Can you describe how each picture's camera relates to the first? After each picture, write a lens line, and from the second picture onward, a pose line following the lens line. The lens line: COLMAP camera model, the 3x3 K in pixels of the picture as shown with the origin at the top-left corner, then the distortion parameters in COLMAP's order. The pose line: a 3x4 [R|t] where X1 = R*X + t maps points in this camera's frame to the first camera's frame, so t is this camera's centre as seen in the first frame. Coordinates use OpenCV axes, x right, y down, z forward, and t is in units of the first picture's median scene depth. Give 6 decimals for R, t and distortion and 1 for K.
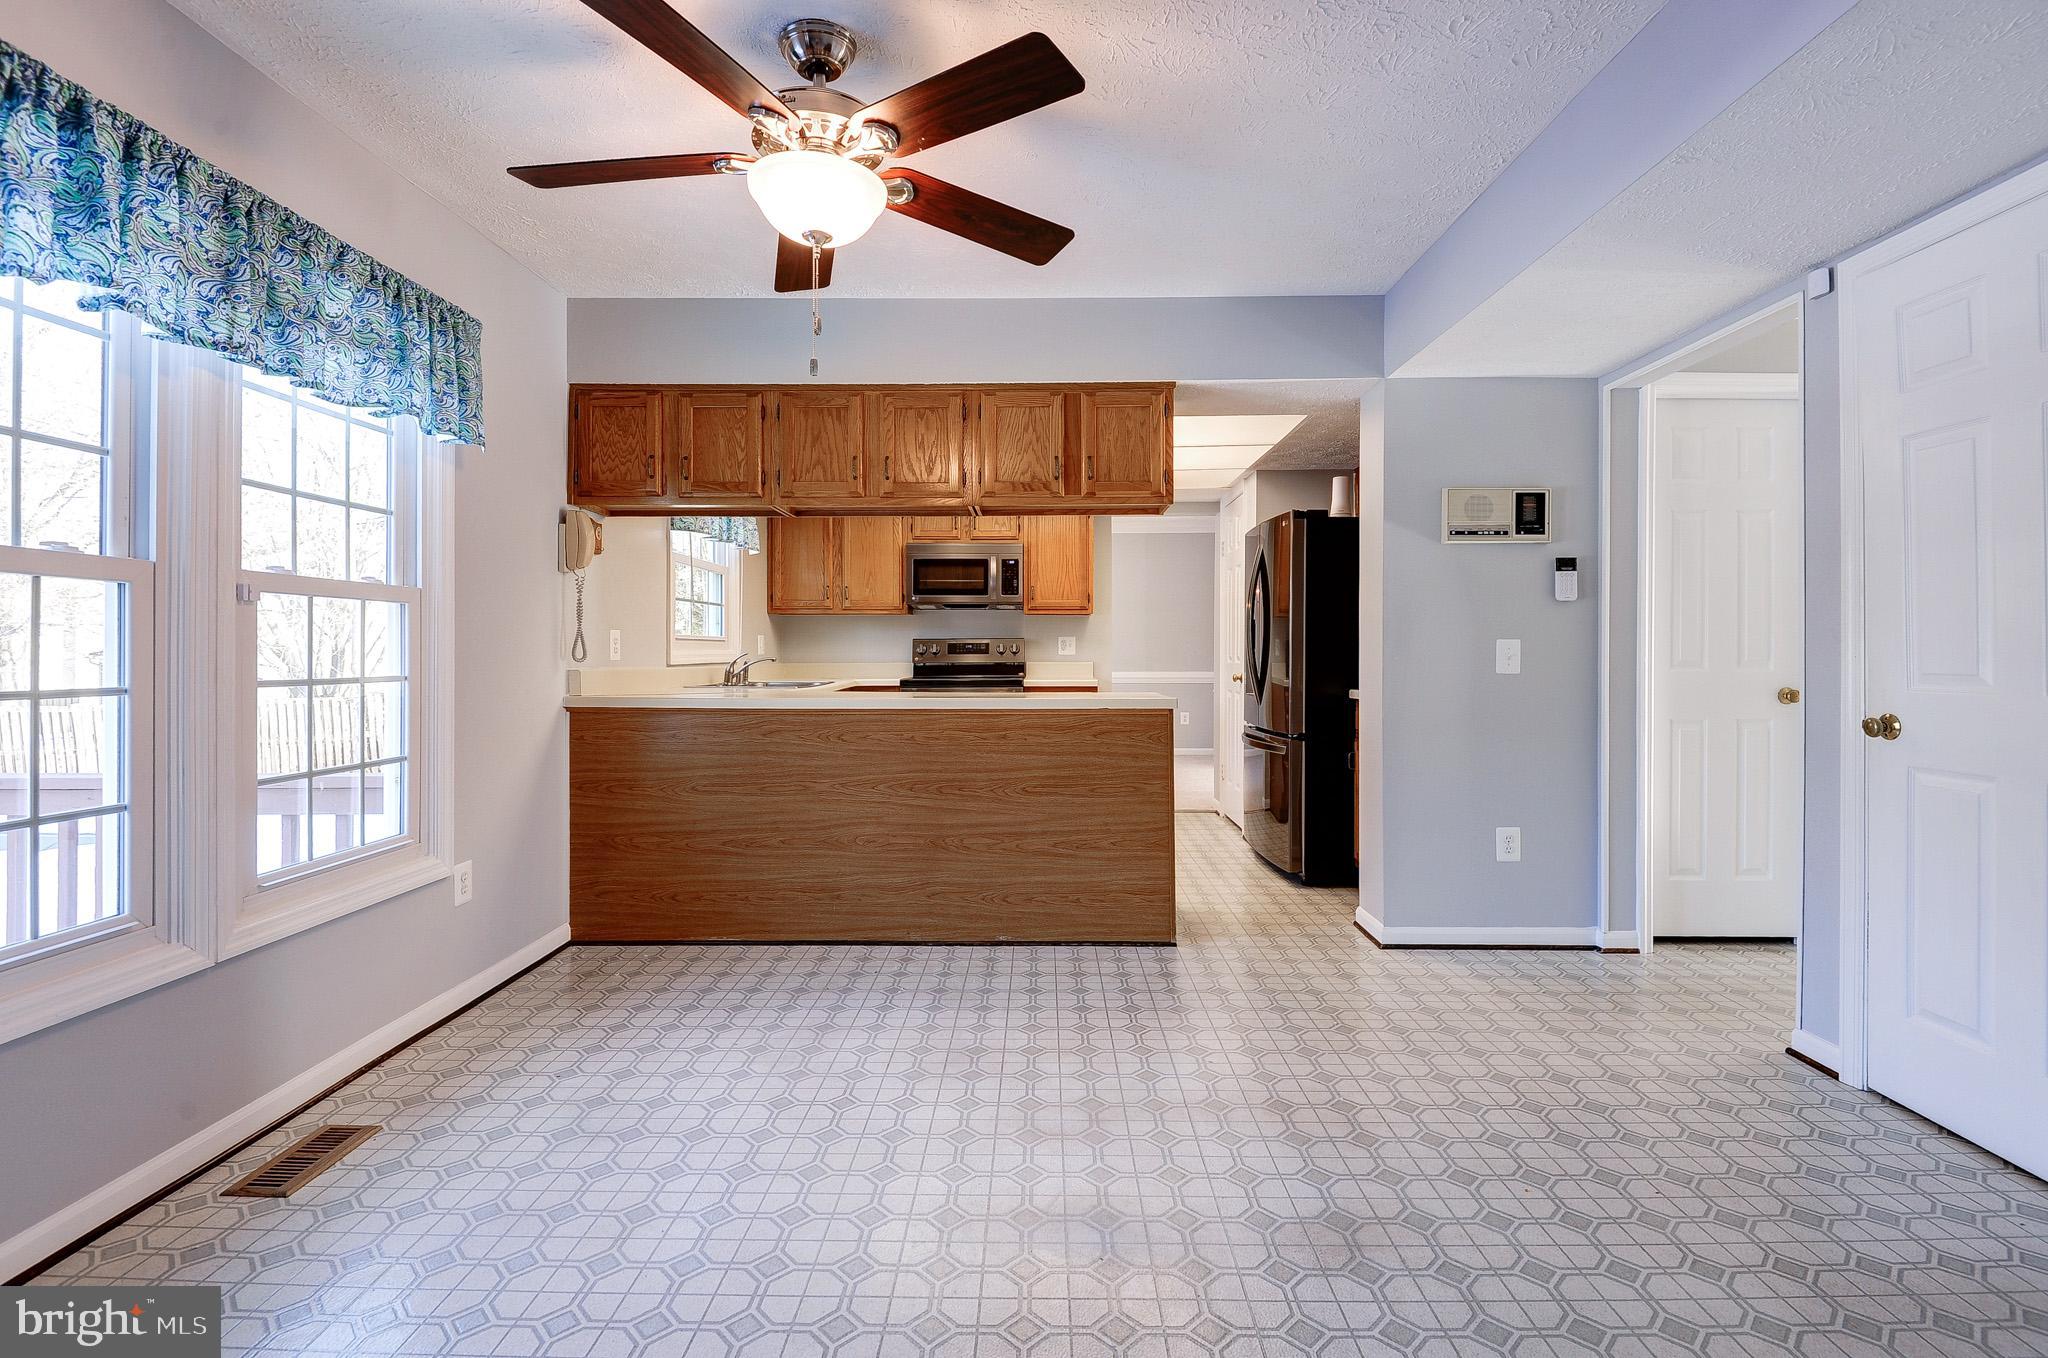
lens RADIAL K [[934.2, 0, 1019.5], [0, 934.2, 653.5], [0, 0, 1]] dist [0.017280, -0.026967]
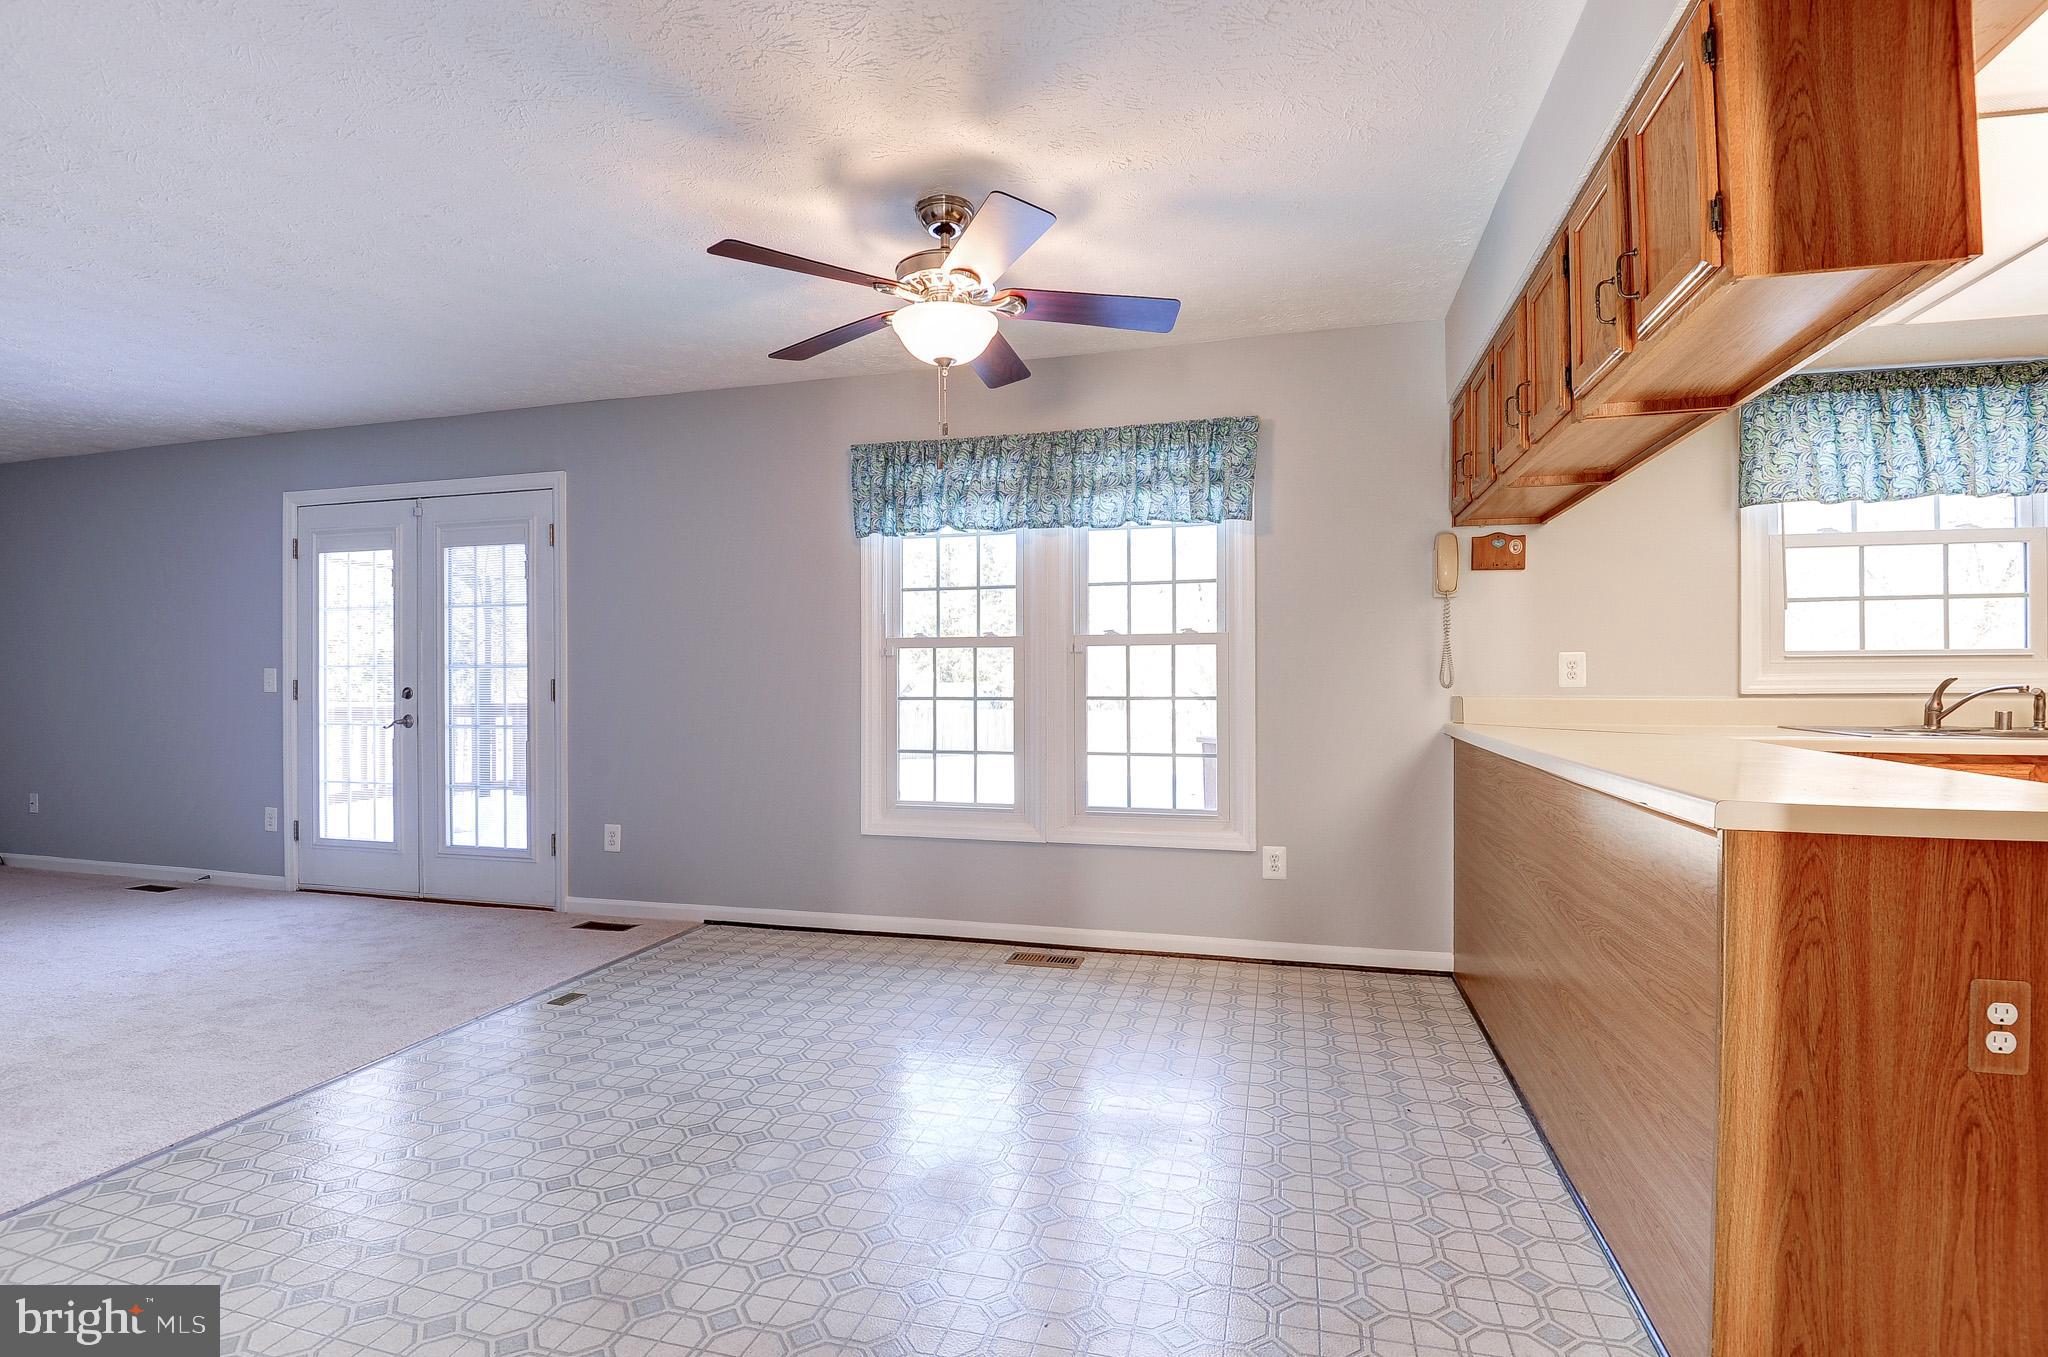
lens RADIAL K [[965.1, 0, 1054.8], [0, 965.1, 677.0], [0, 0, 1]] dist [-0.020373, -0.001558]
pose [[-0.233722, -0.001824, -0.972302, 0.603565], [0.002555, 0.999994, -0.002490, -0.001477], [0.972300, -0.003066, -0.233716, 0.838989]]
